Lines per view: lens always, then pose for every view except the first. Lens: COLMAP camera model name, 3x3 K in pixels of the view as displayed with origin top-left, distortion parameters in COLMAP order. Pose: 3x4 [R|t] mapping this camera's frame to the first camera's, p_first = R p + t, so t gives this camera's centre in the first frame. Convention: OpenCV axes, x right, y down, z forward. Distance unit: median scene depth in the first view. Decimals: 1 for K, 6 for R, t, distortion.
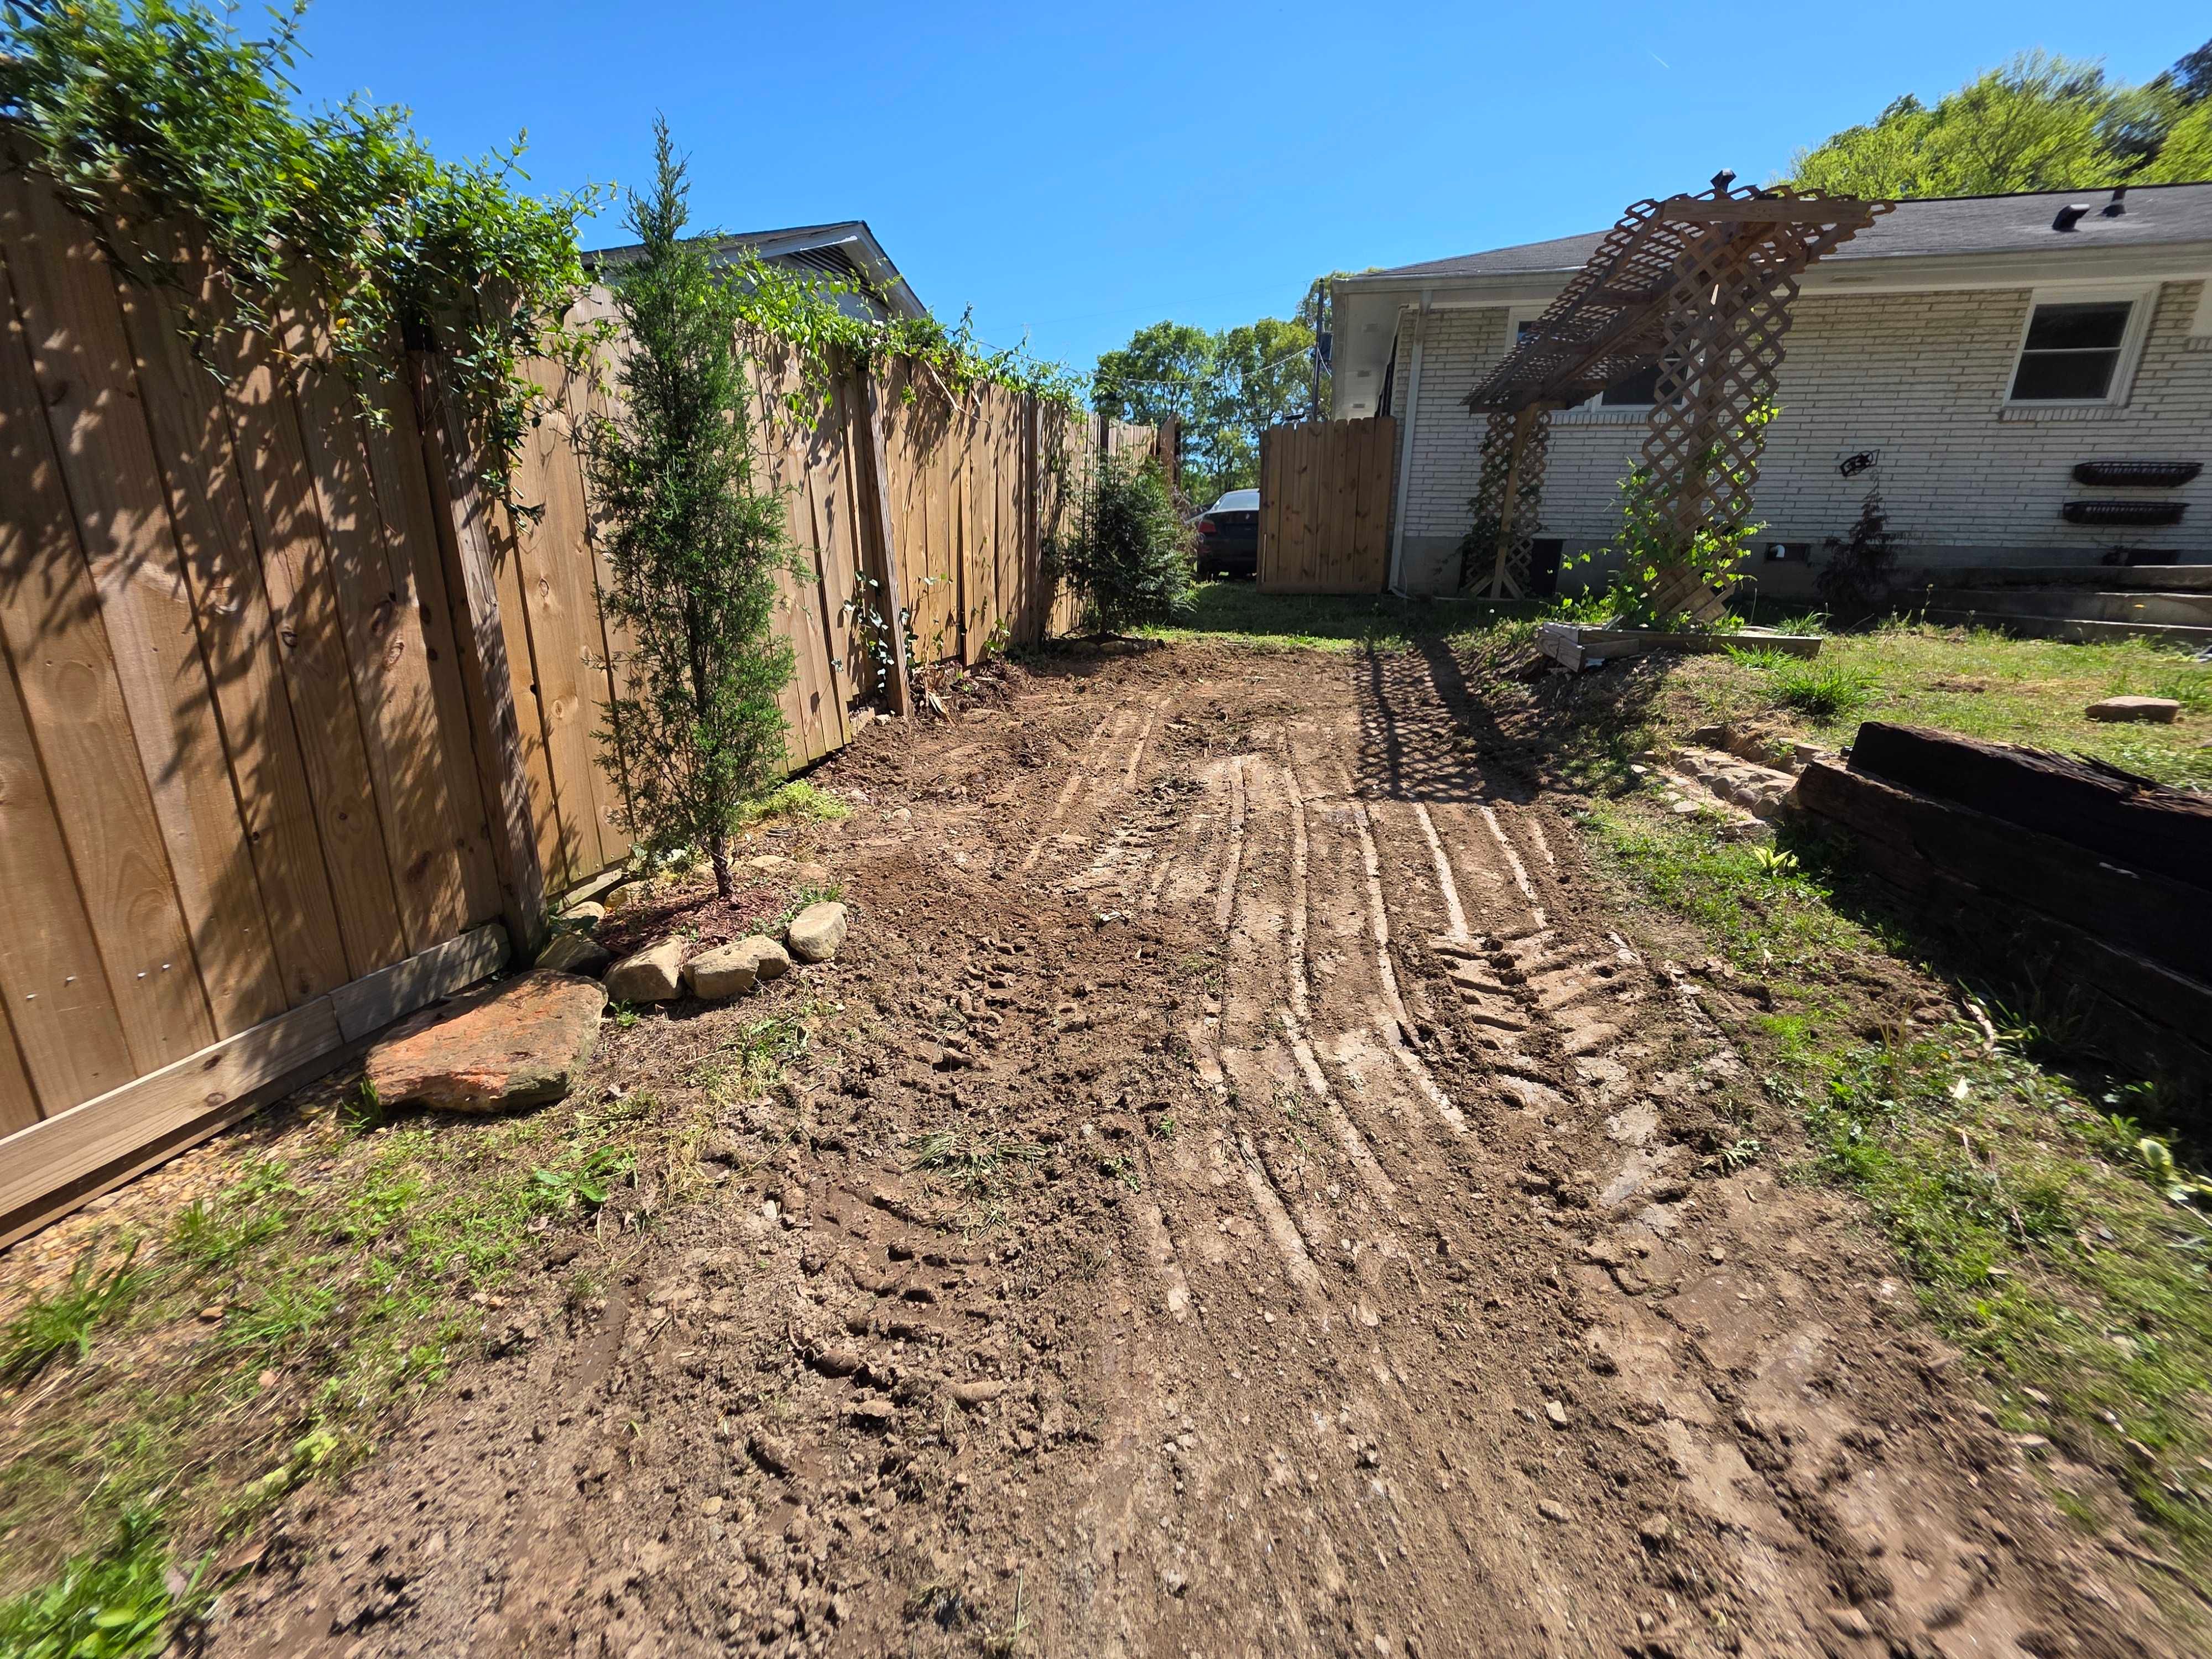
lens RADIAL K [[887.5, 0, 1099.7], [0, 887.5, 821.0], [0, 0, 1]] dist [0.003341, -0.001762]
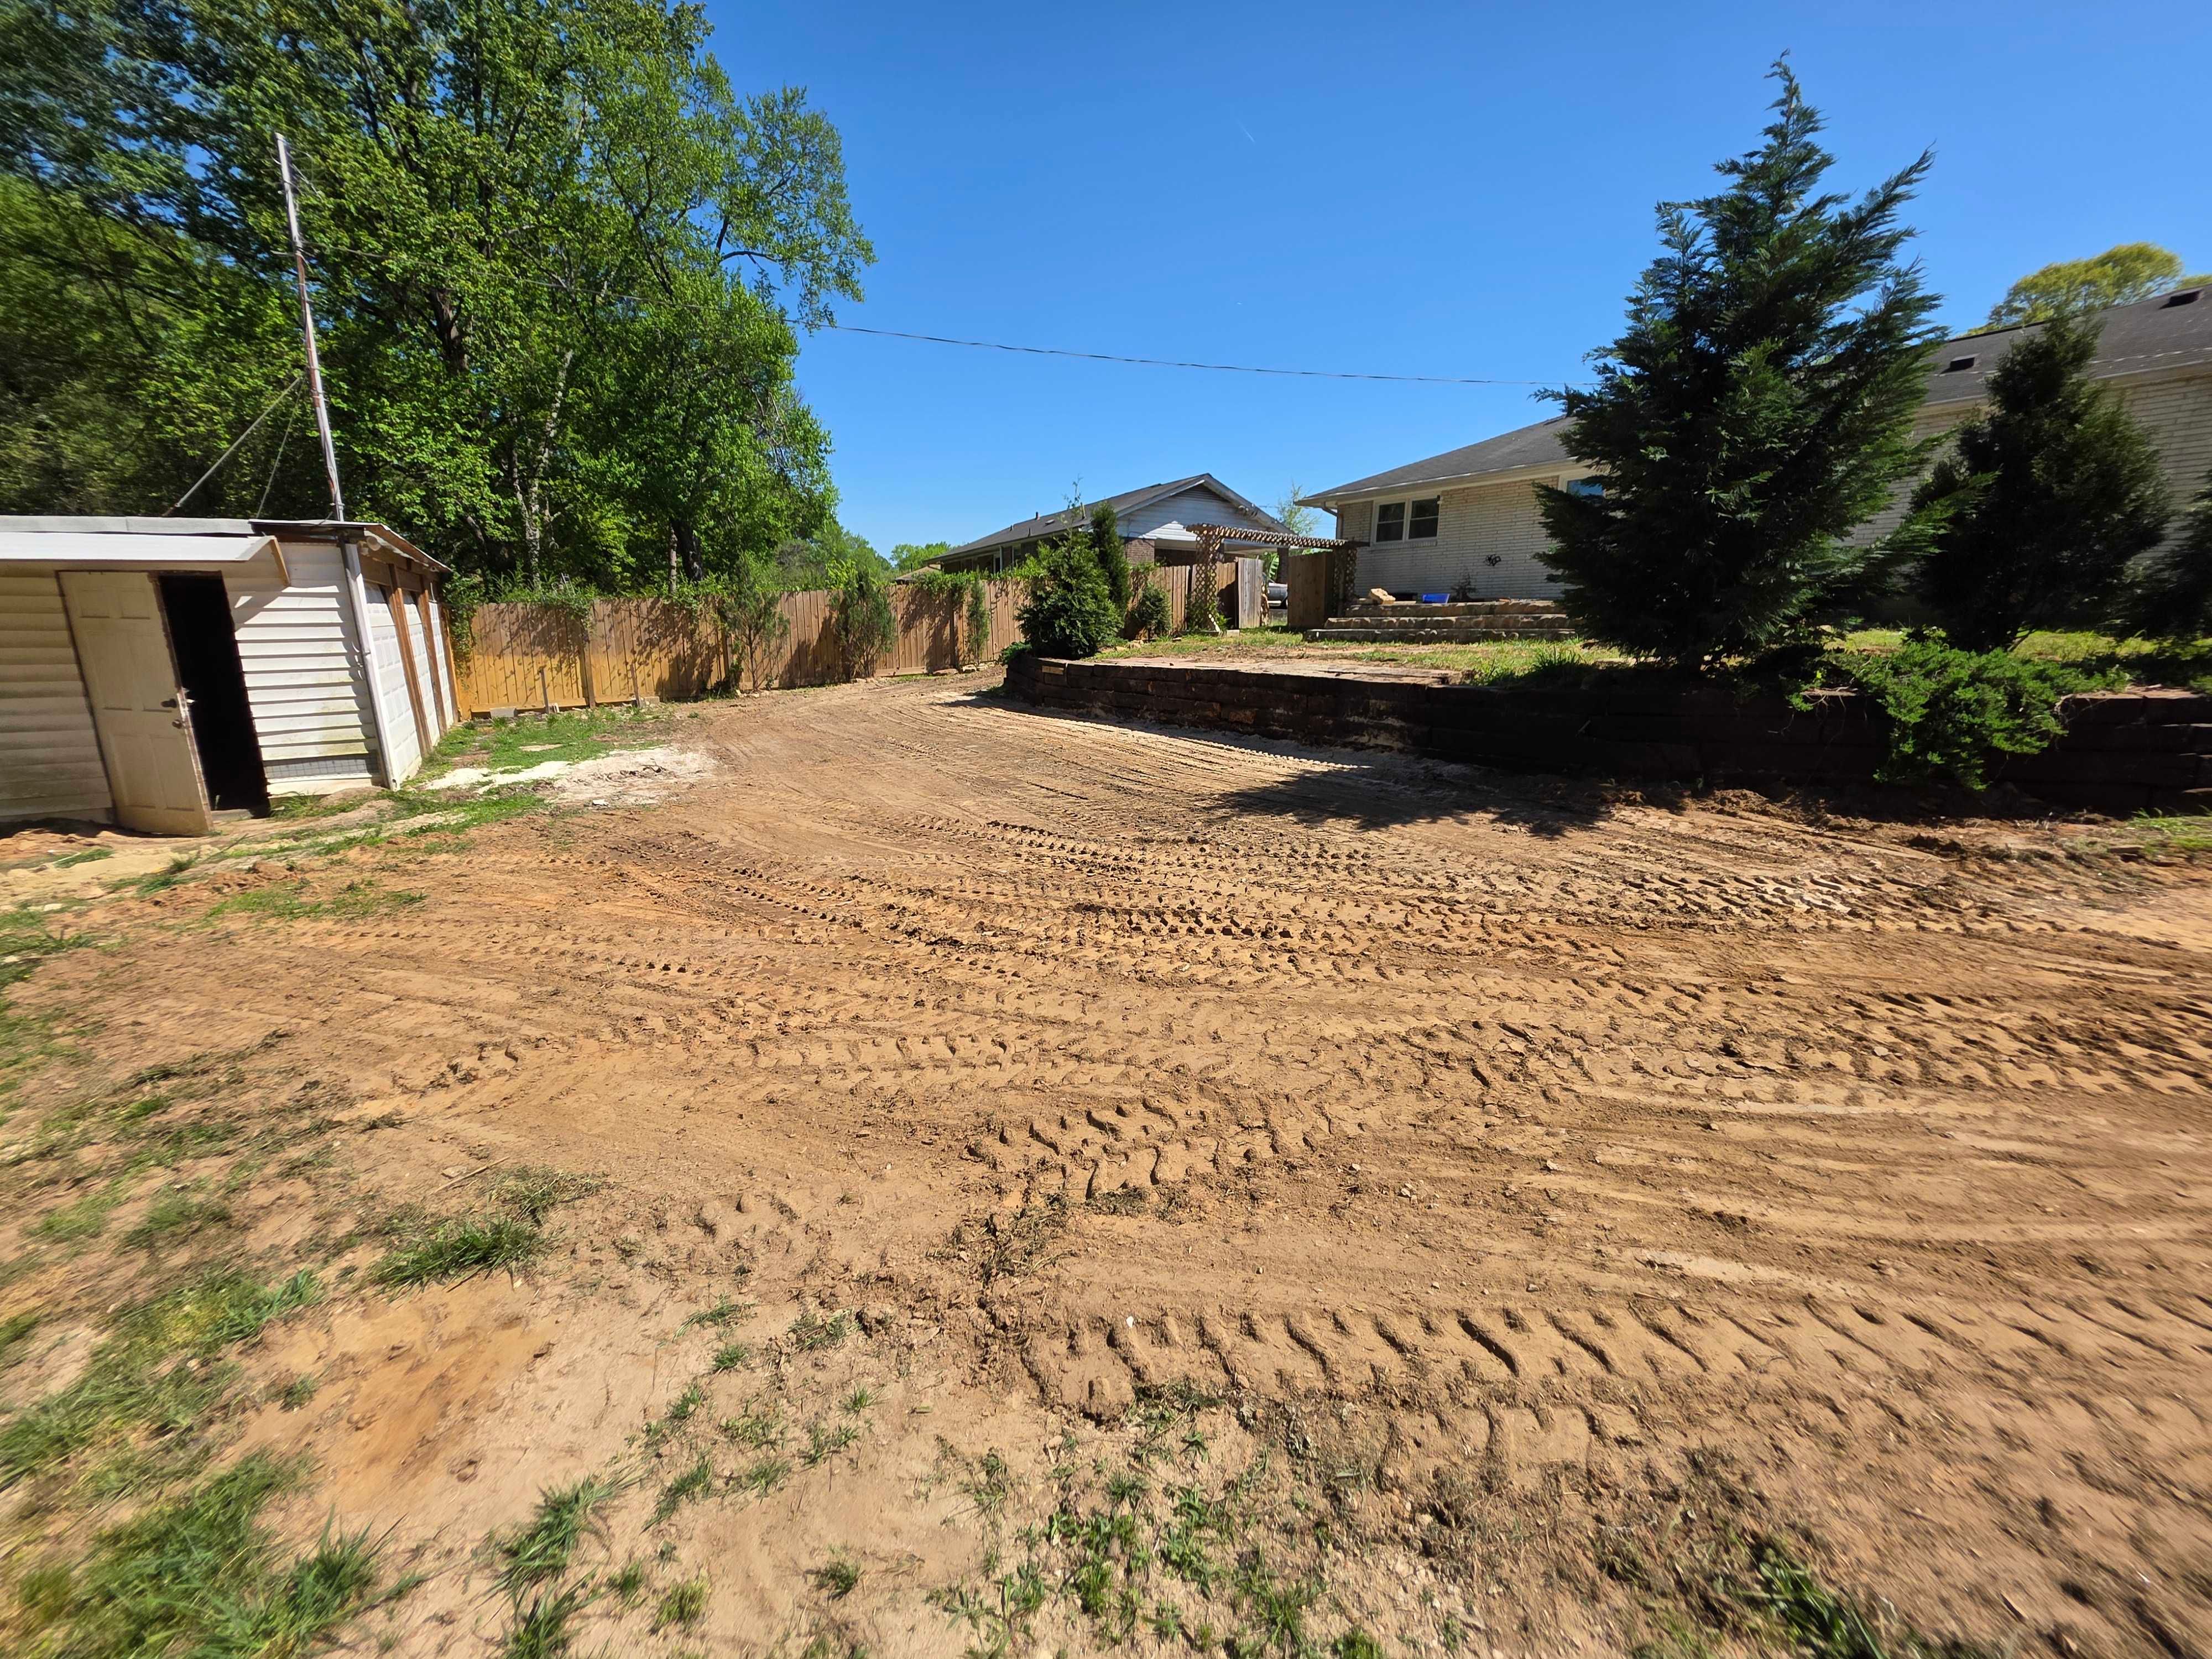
lens RADIAL K [[887.5, 0, 1116.8], [0, 887.5, 834.4], [0, 0, 1]] dist [0.003341, -0.001762]
pose [[0.752610, 0.130411, -0.645424, 3.517583], [-0.166075, 0.986097, 0.005590, 0.815395], [0.637180, 0.102981, 0.763804, -2.429229]]
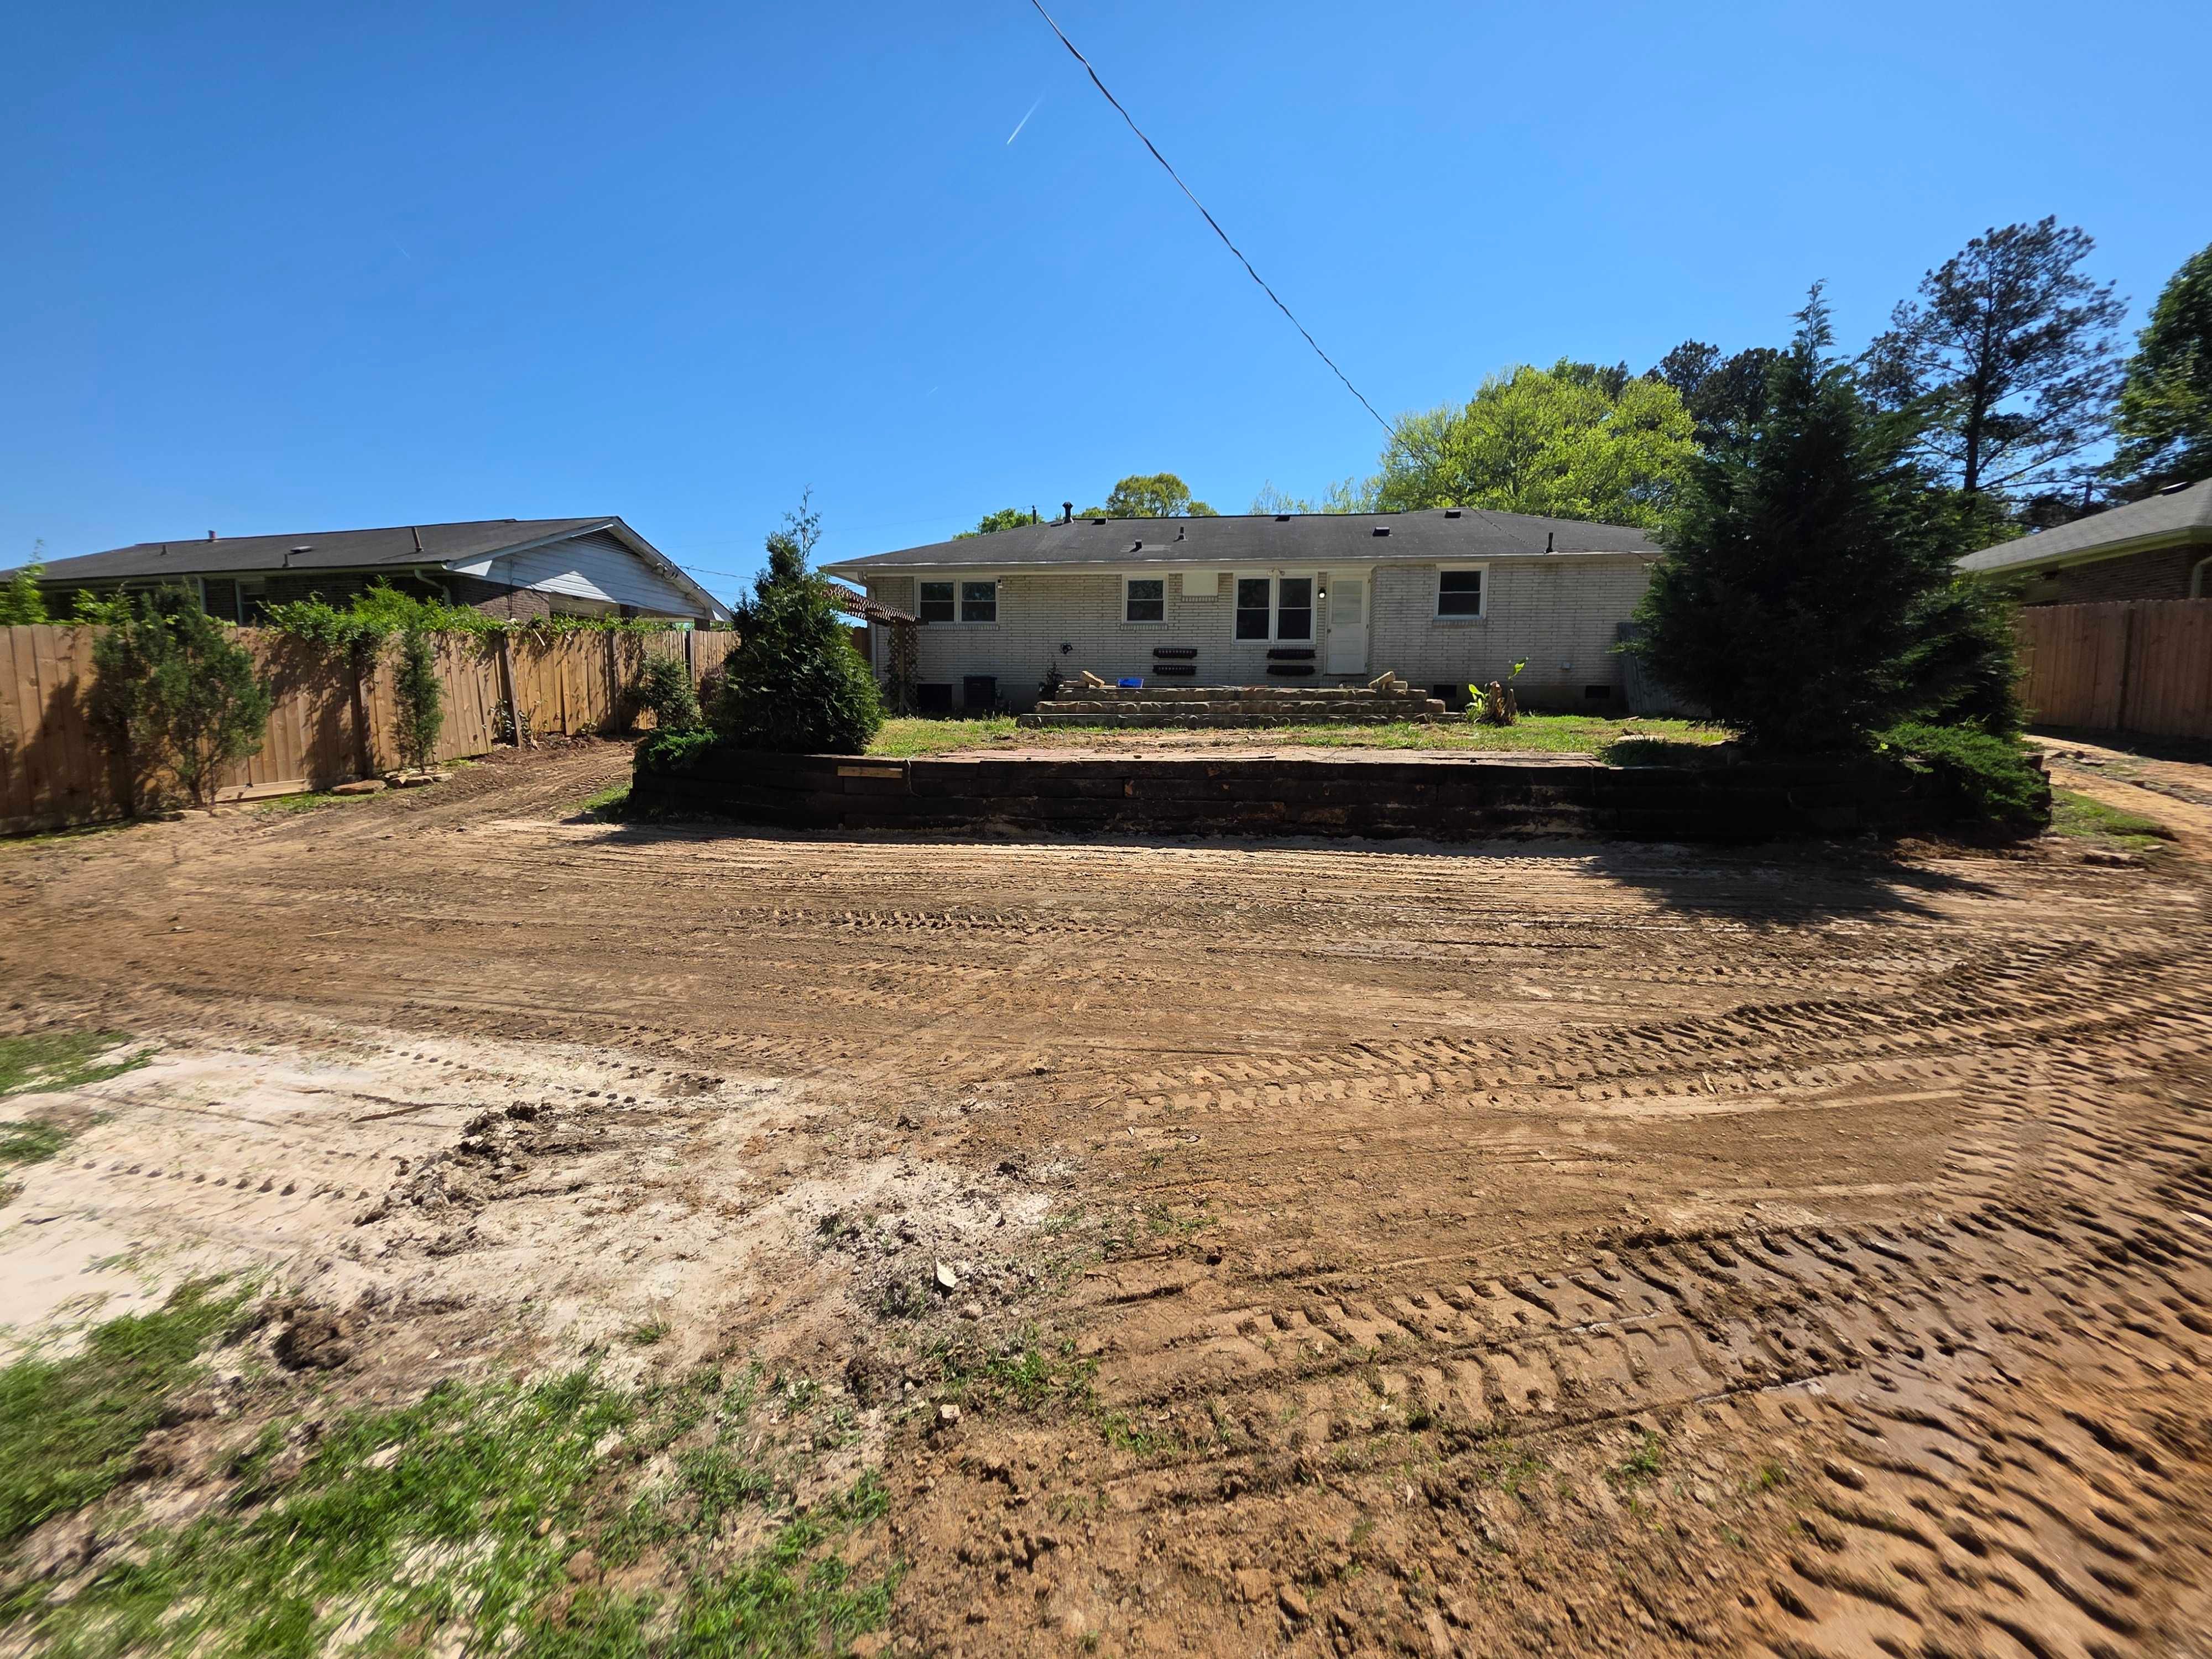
lens RADIAL K [[887.5, 0, 1120.2], [0, 887.5, 816.5], [0, 0, 1]] dist [0.003341, -0.001762]
pose [[0.992473, -0.029923, 0.118753, 1.558091], [0.048828, 0.985968, -0.159634, 0.752599], [-0.112309, 0.164231, 0.980008, -2.288842]]
